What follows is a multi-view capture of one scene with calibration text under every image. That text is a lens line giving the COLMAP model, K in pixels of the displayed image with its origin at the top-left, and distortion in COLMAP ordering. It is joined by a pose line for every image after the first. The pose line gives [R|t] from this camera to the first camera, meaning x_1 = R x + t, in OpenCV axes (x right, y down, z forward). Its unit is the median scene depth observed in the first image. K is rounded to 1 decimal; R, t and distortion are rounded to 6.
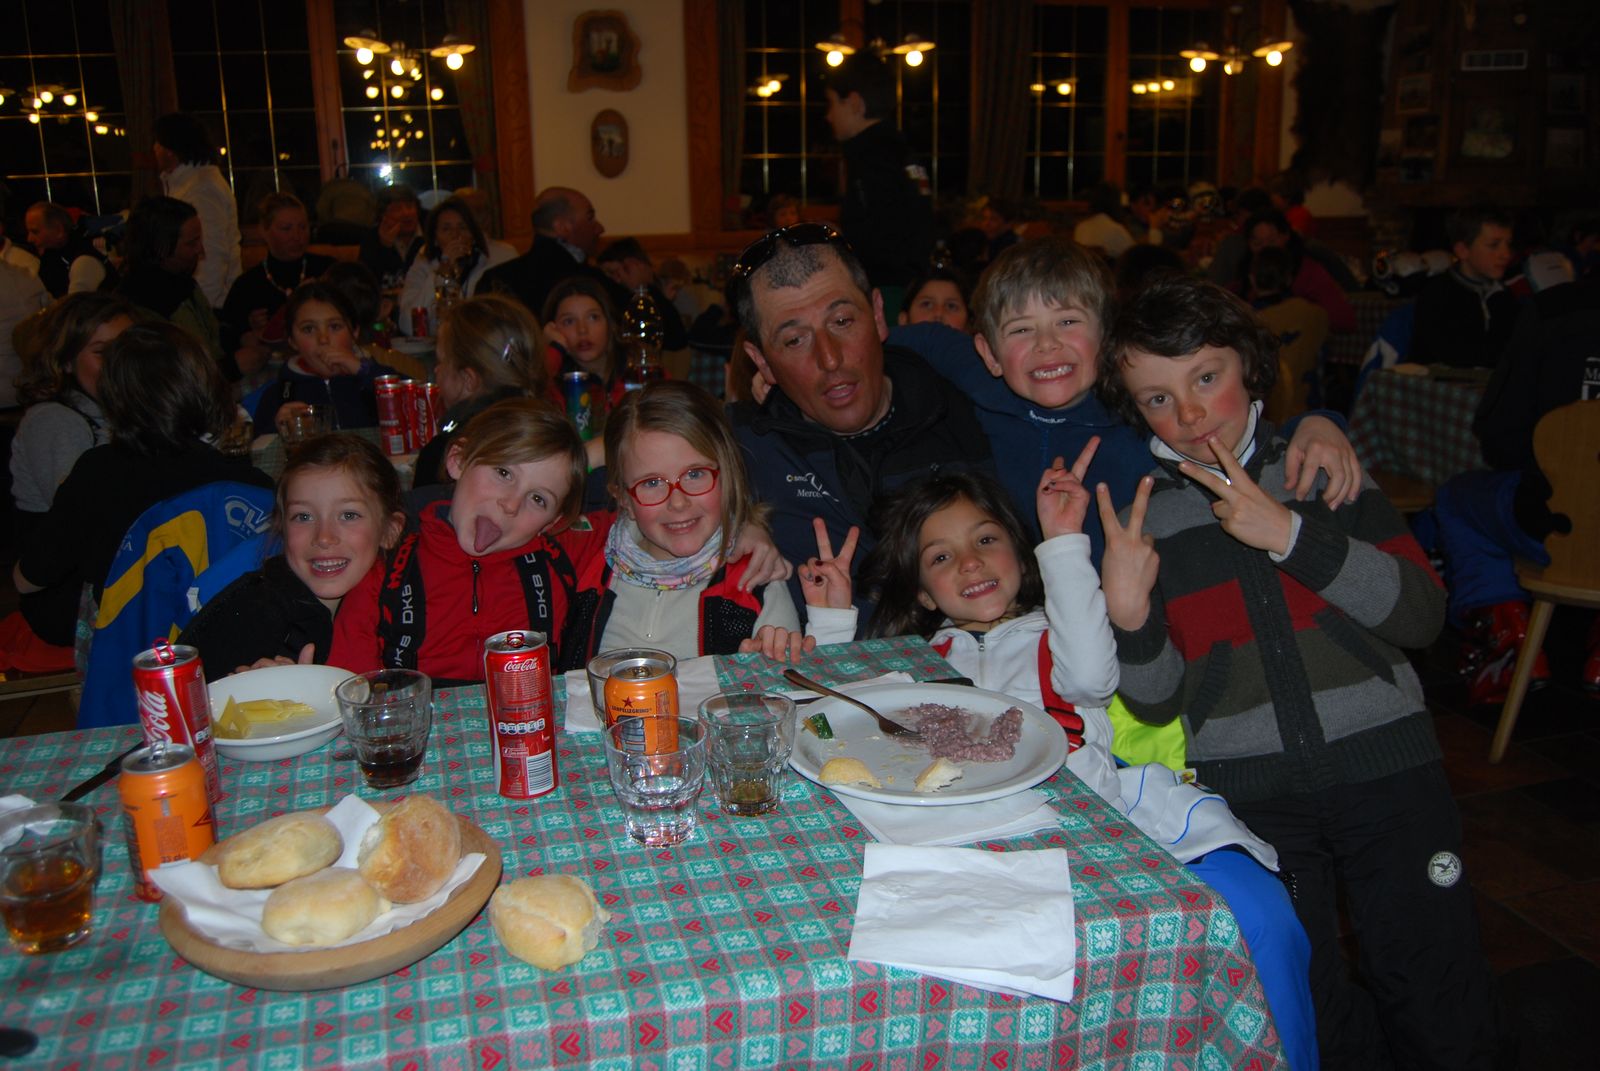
lens RADIAL K [[1389.1, 0, 800.0], [0, 1389.1, 535.5], [0, 0, 1]] dist [-0.093408, 0.037503]
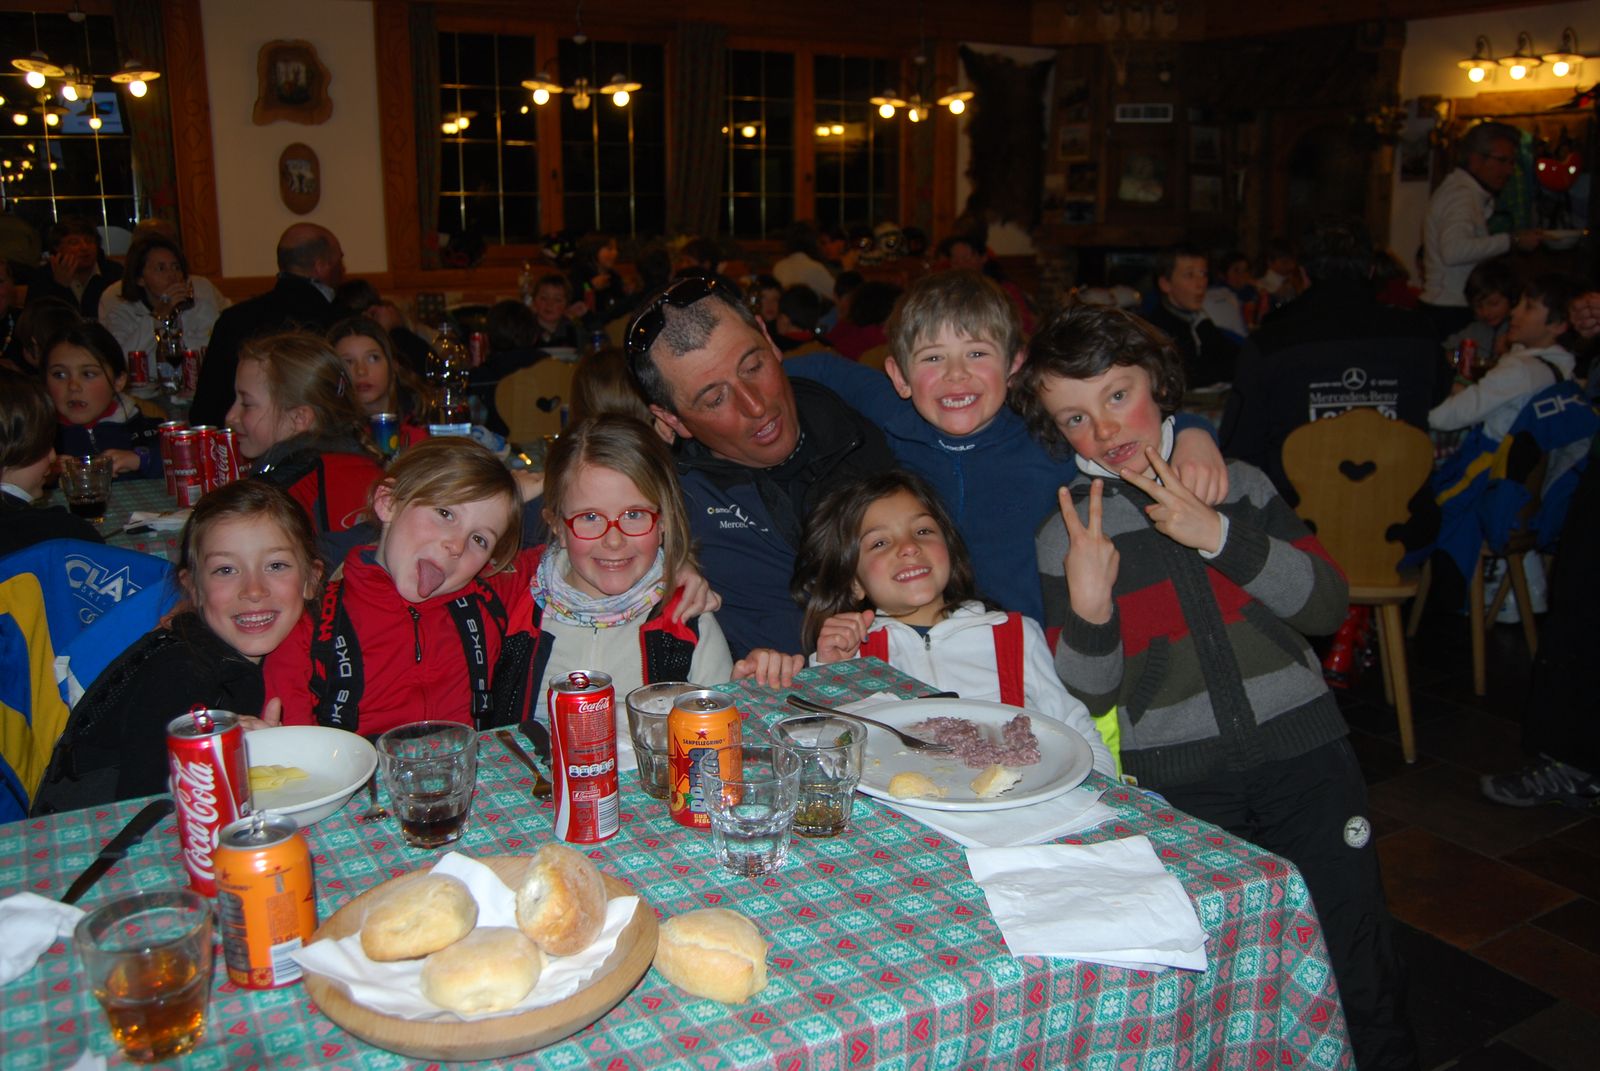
lens RADIAL K [[1389.1, 0, 800.0], [0, 1389.1, 535.5], [0, 0, 1]] dist [-0.093408, 0.037503]
pose [[0.967424, -0.041751, 0.249697, -0.209537], [0.048649, 0.998584, -0.021516, 0.001810], [-0.248445, 0.032963, 0.968085, 0.010250]]
